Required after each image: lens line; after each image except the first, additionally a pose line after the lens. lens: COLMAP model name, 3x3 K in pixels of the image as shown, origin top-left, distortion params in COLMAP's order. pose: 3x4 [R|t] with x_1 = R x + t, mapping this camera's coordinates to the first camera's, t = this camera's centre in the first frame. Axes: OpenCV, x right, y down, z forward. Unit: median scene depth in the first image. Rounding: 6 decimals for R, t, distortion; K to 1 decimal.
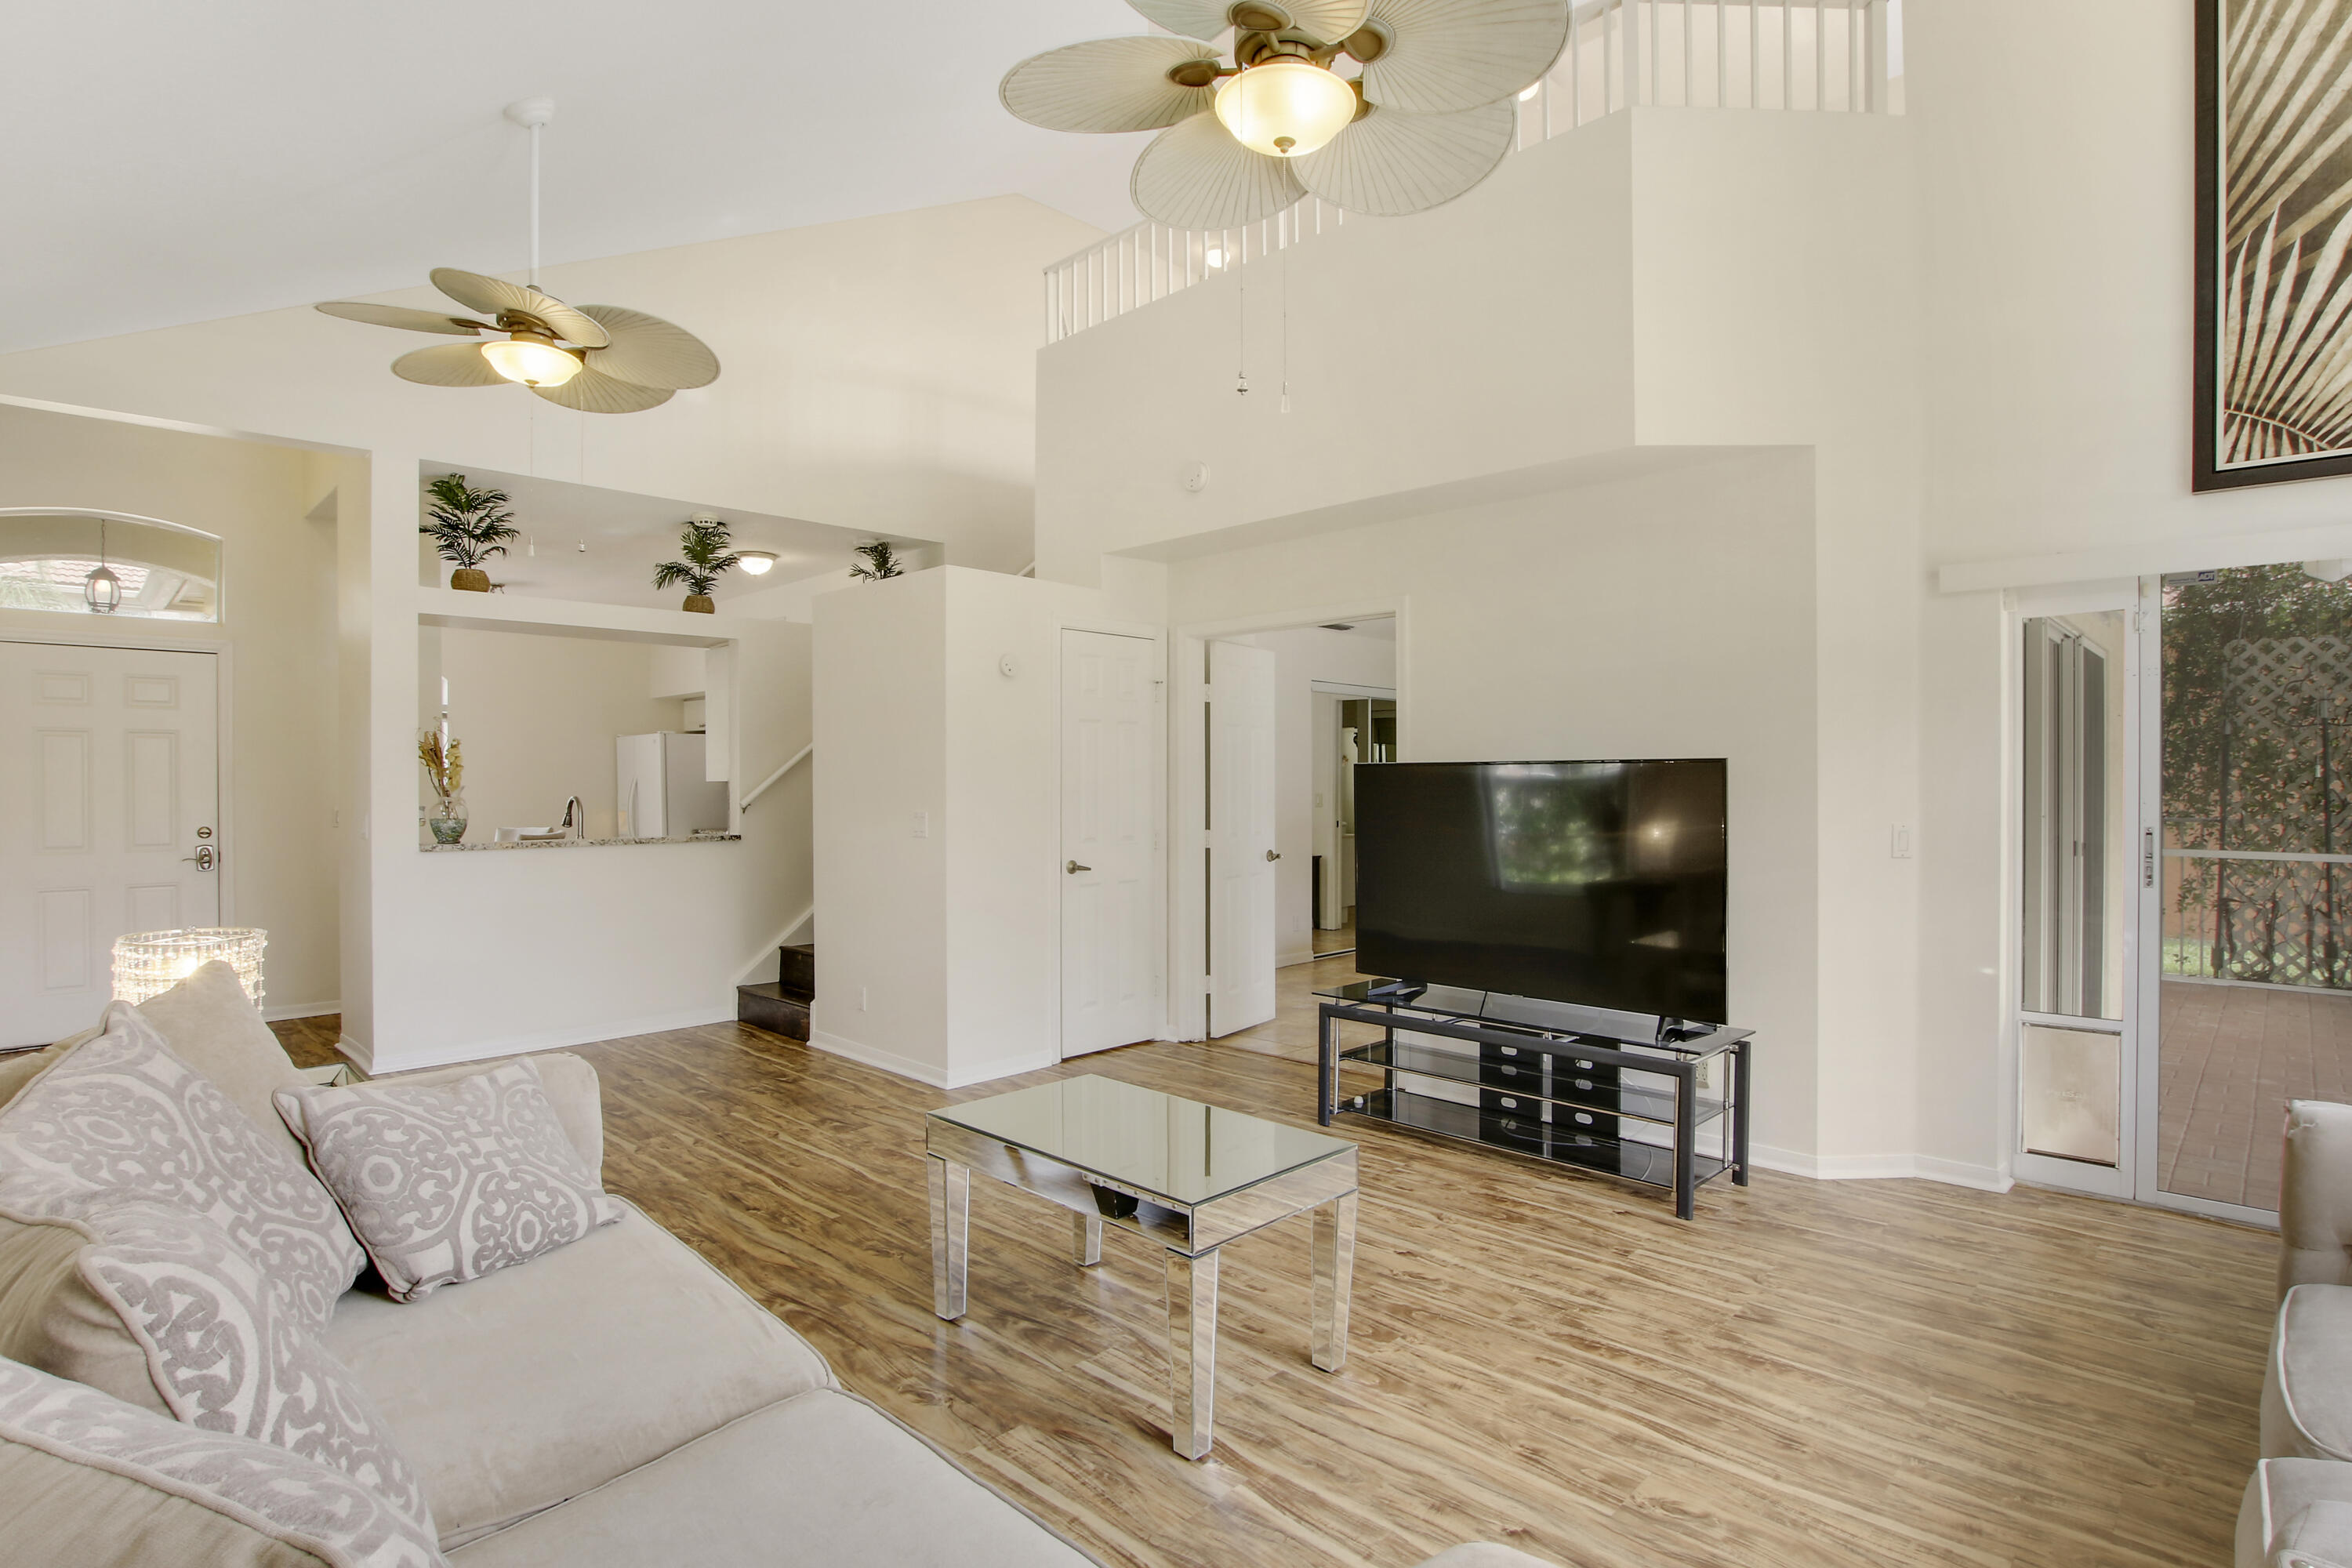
lens RADIAL K [[1158.1, 0, 1185.5], [0, 1158.1, 788.9], [0, 0, 1]] dist [-0.004847, 0.000196]
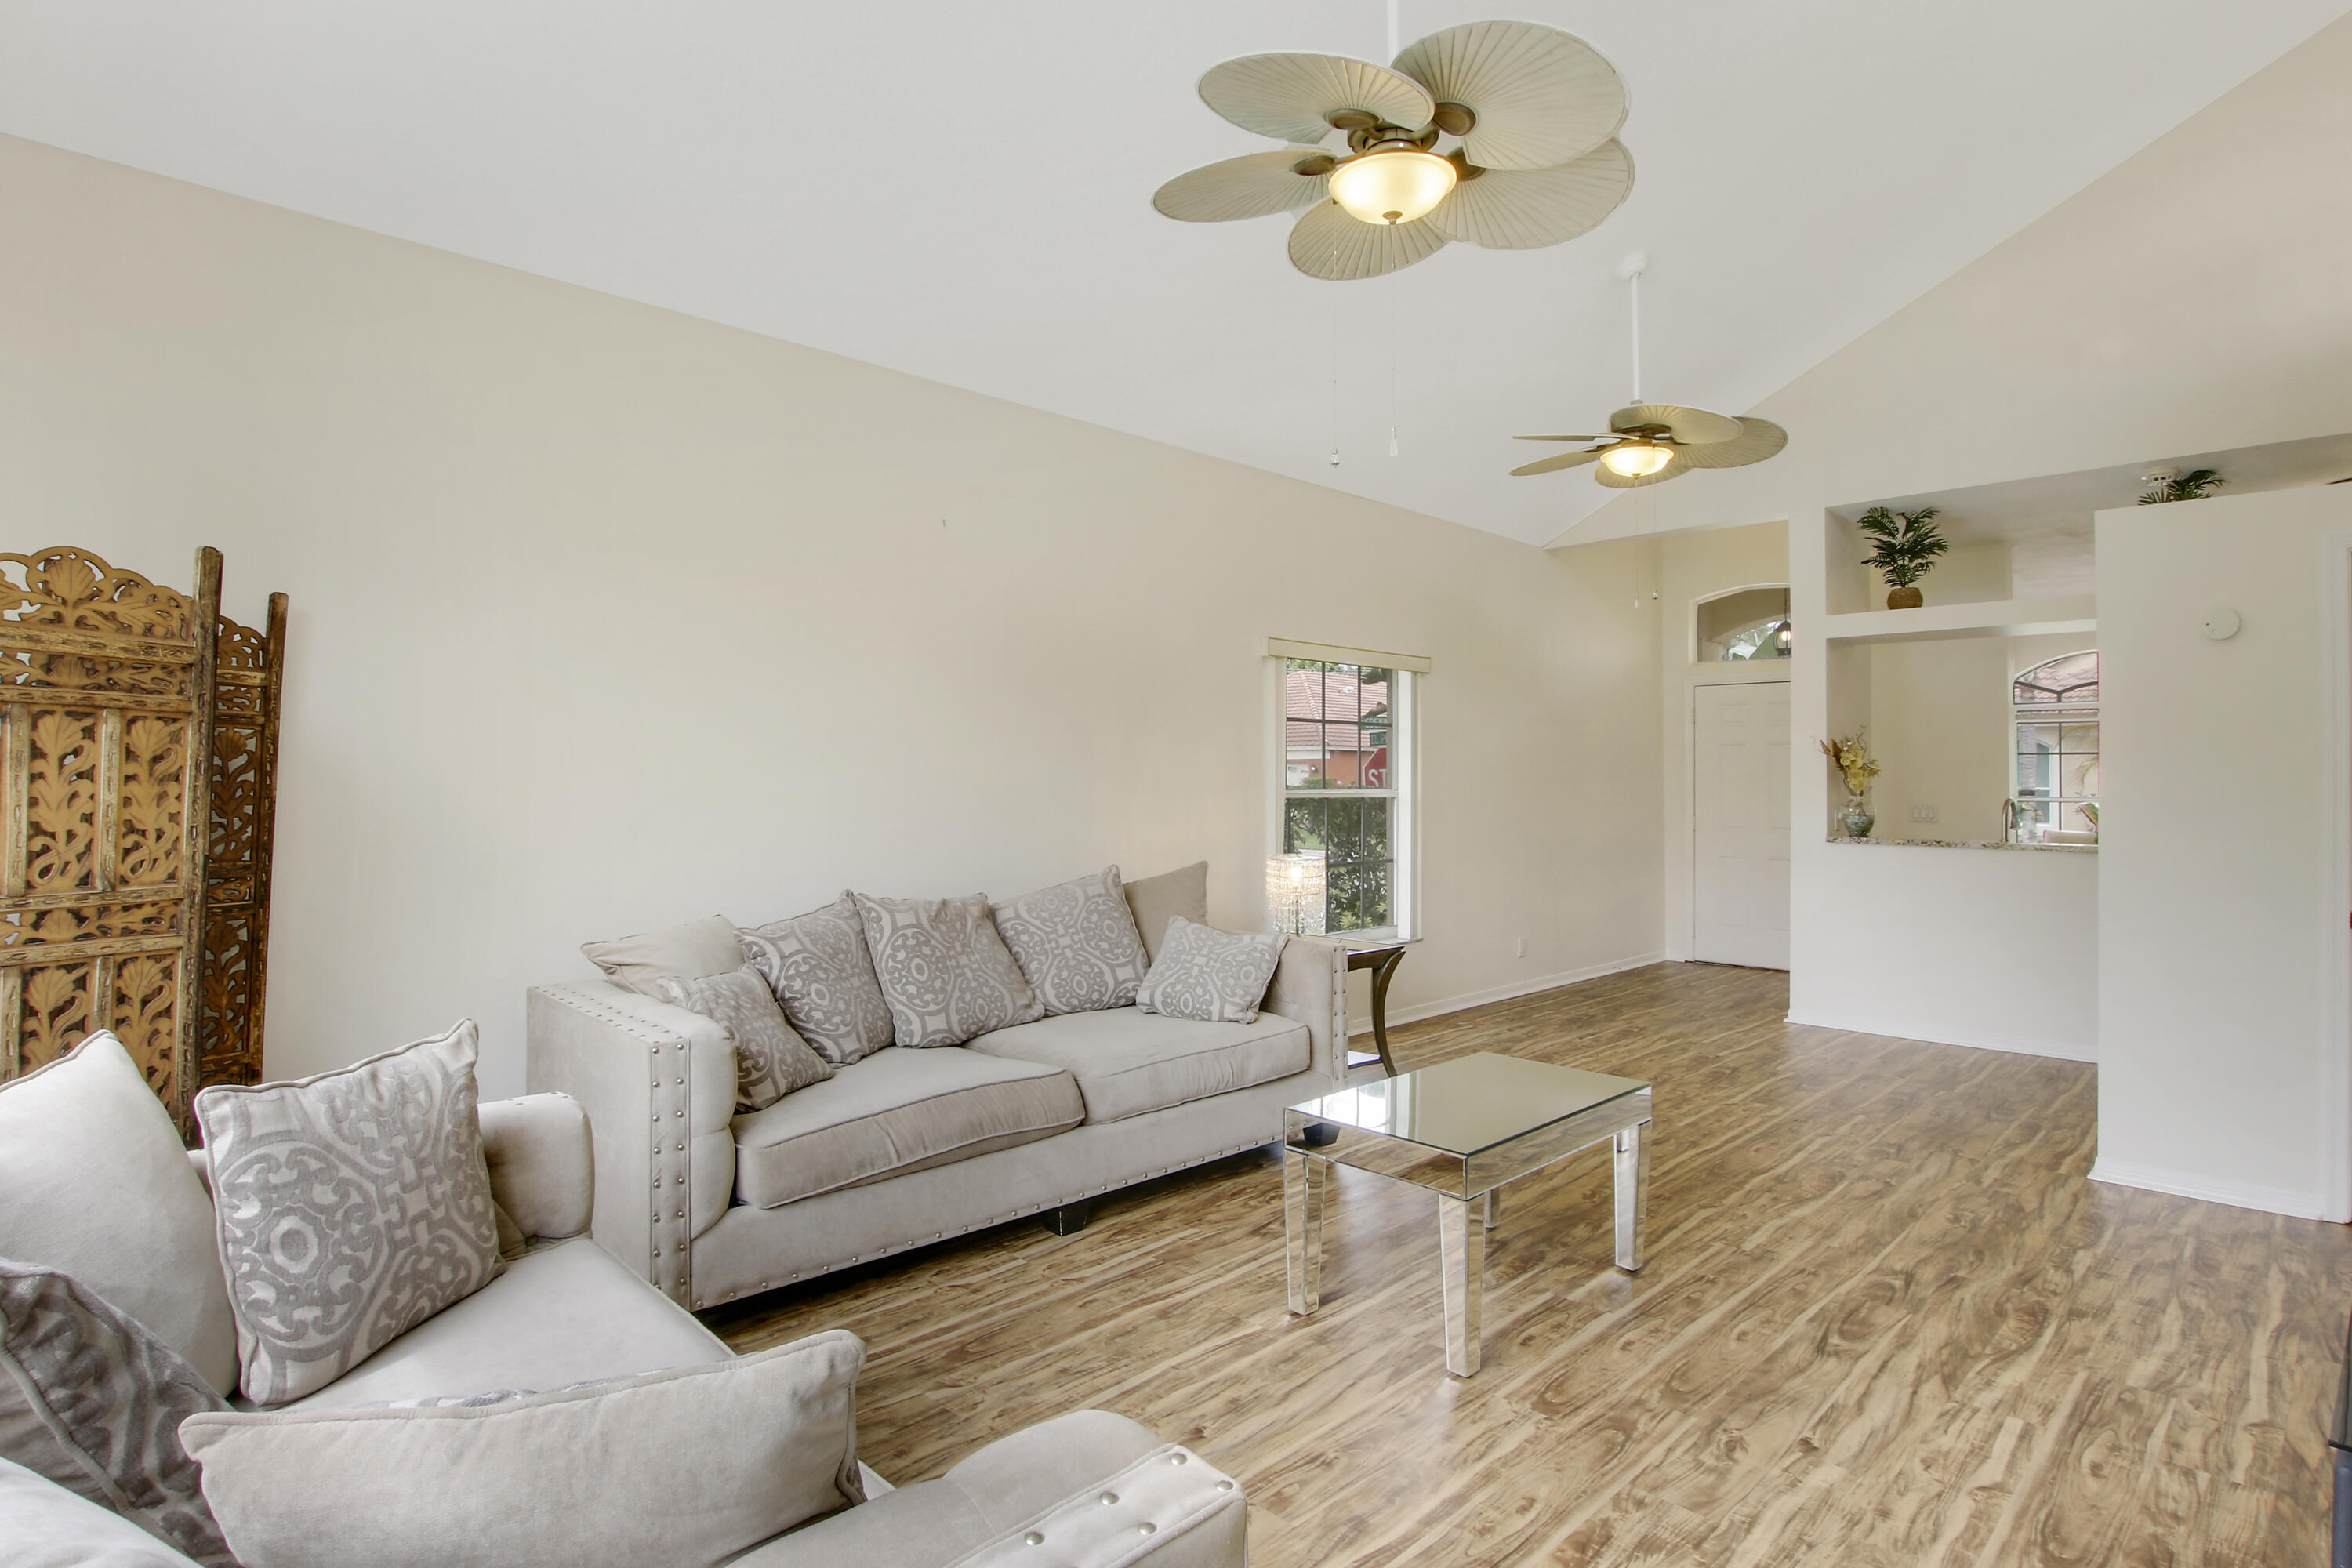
lens RADIAL K [[1158.1, 0, 1185.5], [0, 1158.1, 788.9], [0, 0, 1]] dist [-0.004847, 0.000196]
pose [[-0.004340, 0.005540, -0.999975, 0.907058], [-0.003486, 0.999978, 0.005555, -0.008456], [0.999985, 0.003510, -0.004321, 0.616516]]
